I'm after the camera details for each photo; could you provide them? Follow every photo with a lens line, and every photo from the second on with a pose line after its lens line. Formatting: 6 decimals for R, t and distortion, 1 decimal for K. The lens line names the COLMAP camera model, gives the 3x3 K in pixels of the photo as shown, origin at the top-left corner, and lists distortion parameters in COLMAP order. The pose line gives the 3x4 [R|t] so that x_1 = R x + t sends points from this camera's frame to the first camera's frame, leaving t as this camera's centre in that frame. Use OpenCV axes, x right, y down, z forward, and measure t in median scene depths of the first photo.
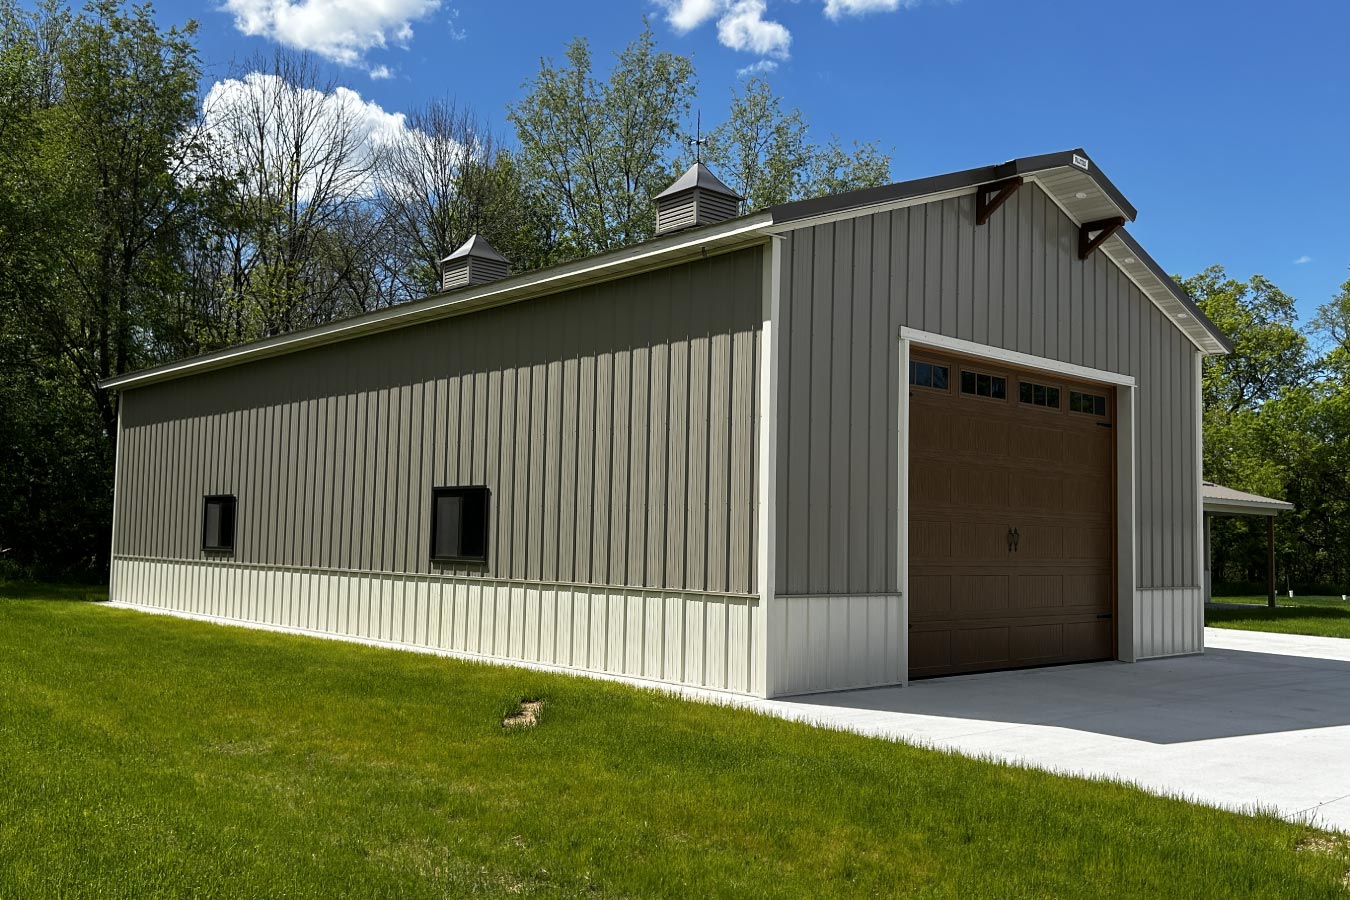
lens RADIAL K [[1171.1, 0, 701.4], [0, 1171.1, 455.1], [0, 0, 1]] dist [0.048847, 0.005735]
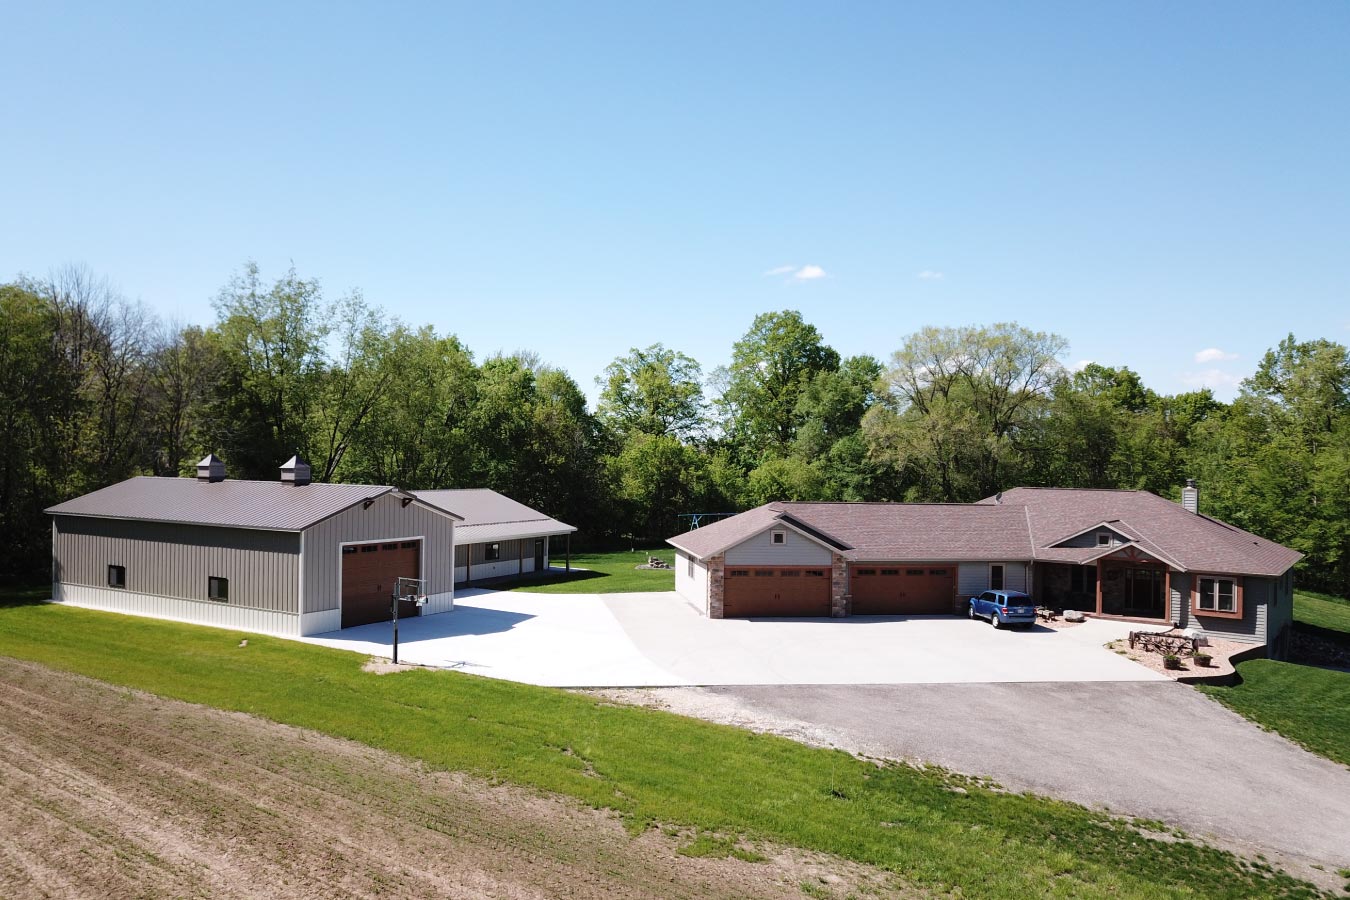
lens RADIAL K [[932.0, 0, 673.5], [0, 932.0, 461.1], [0, 0, 1]] dist [-0.033877, 0.001993]
pose [[0.948754, -0.002929, 0.316001, 0.197767], [-0.017551, 0.997925, 0.061943, -0.481920], [-0.315527, -0.064315, 0.946735, -1.881166]]
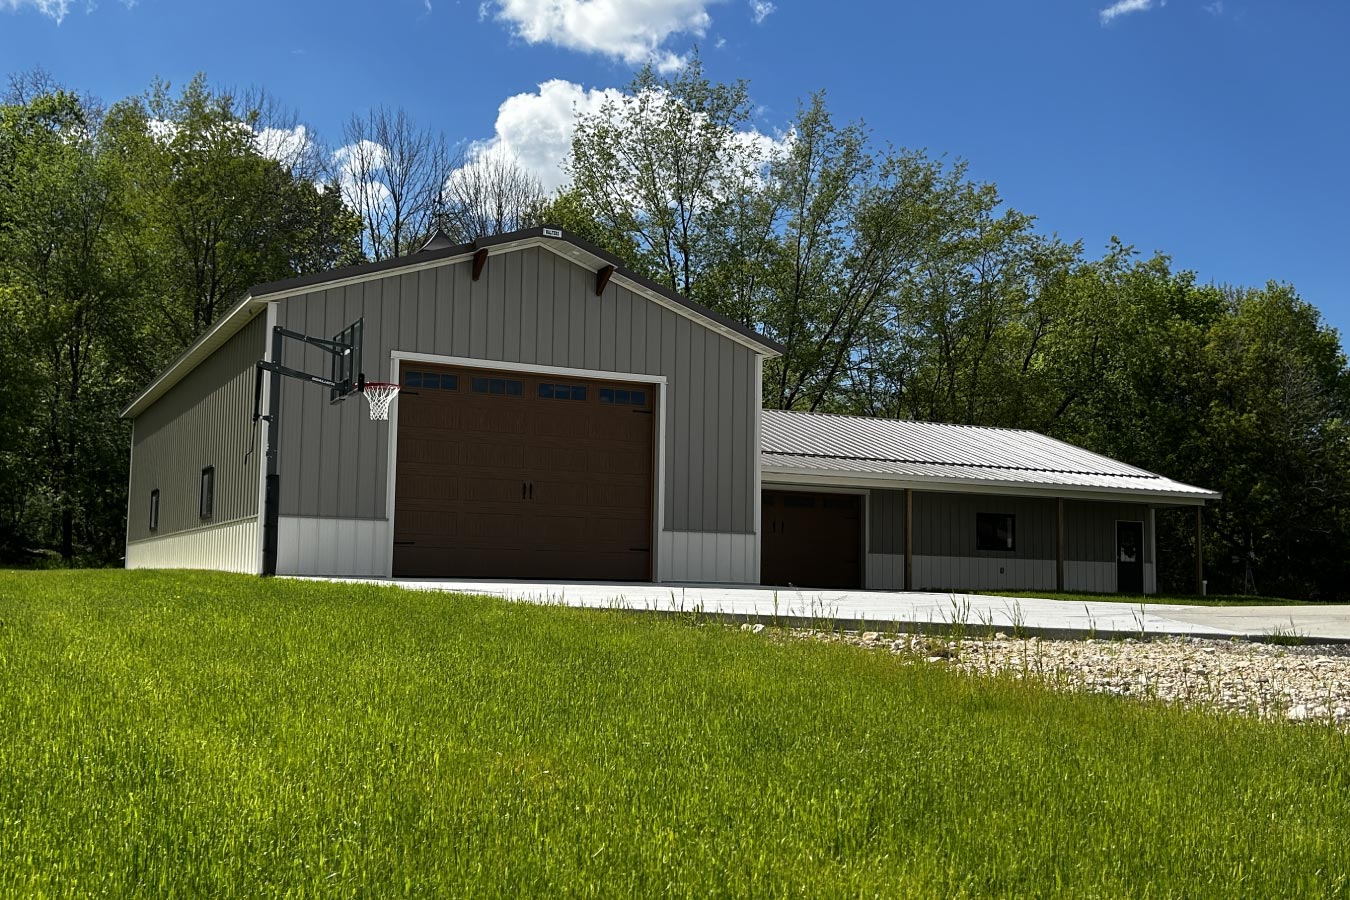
lens RADIAL K [[1376.3, 0, 715.0], [0, 1376.3, 488.0], [0, 0, 1]] dist [0.125938, 0.000000]
pose [[0.967703, -0.022078, -0.251124, 0.830735], [0.021234, 0.999756, -0.006068, 0.074800], [0.251197, 0.000540, 0.967936, -0.545861]]
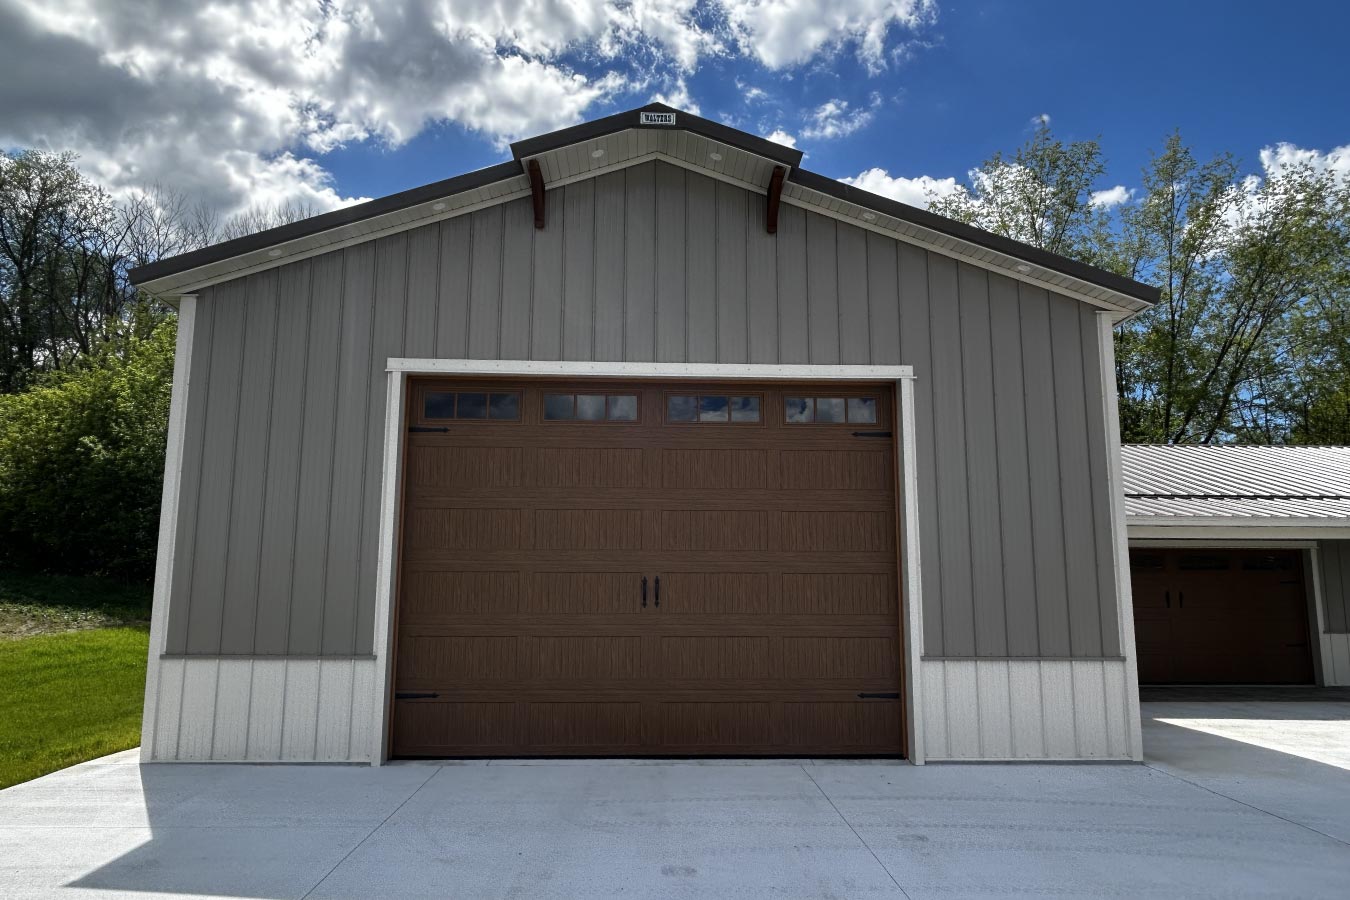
lens RADIAL K [[908.4, 0, 682.6], [0, 908.4, 447.6], [0, 0, 1]] dist [-0.007940, -0.006850]
pose [[0.761856, -0.119323, -0.636661, 0.618534], [0.056506, 0.991382, -0.118188, 0.043580], [0.645277, 0.054067, 0.762033, 0.483913]]
